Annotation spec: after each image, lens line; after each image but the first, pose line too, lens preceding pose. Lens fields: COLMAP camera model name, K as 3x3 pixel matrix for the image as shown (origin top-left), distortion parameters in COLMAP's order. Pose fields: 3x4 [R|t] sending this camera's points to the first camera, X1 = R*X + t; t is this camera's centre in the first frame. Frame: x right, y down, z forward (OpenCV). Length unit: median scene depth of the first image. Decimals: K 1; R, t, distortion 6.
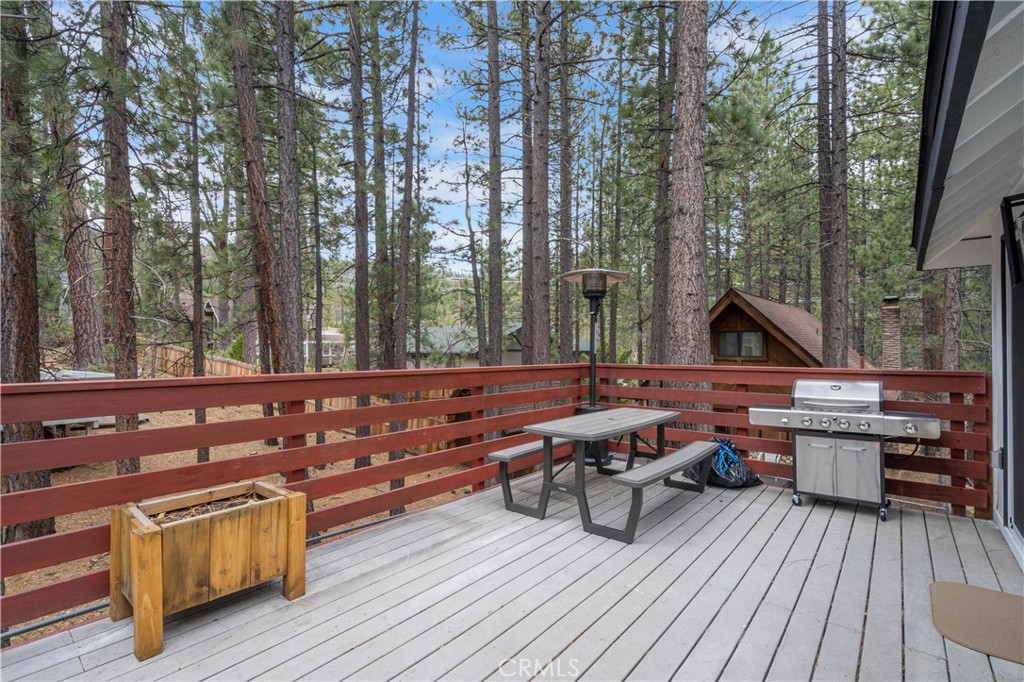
lens RADIAL K [[463.1, 0, 508.9], [0, 463.1, 345.1], [0, 0, 1]] dist [-0.000482, 0.001570]
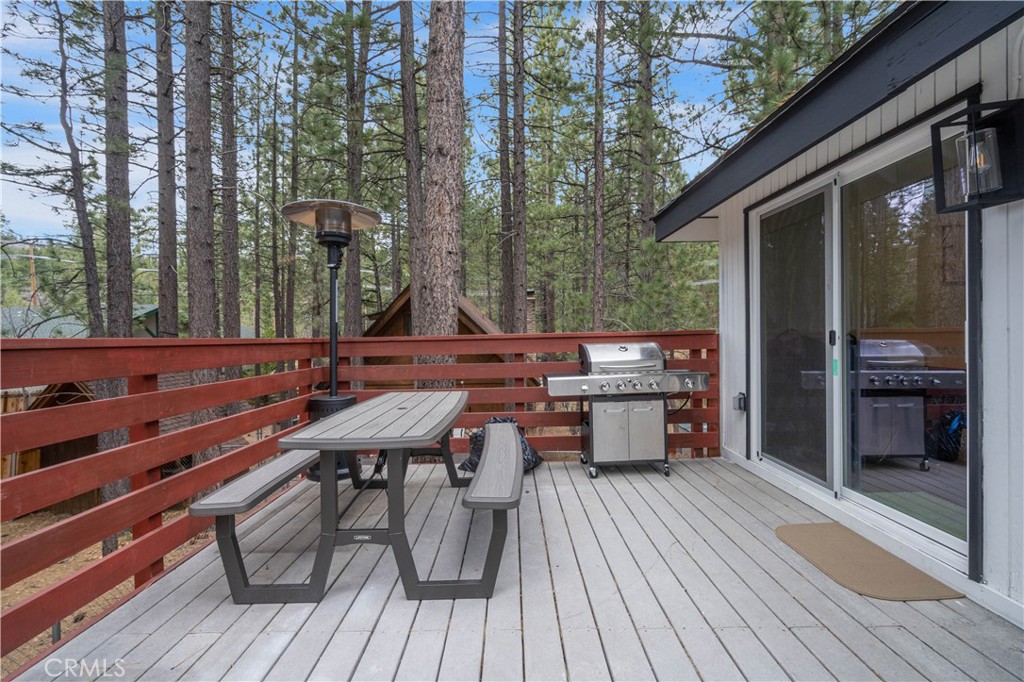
lens RADIAL K [[463.1, 0, 511.5], [0, 463.1, 334.7], [0, 0, 1]] dist [-0.000482, 0.001570]
pose [[0.768702, -0.012059, 0.639494, -0.092023], [0.010980, 0.999924, 0.005657, 0.051327], [-0.639513, 0.002673, 0.768776, 0.385001]]
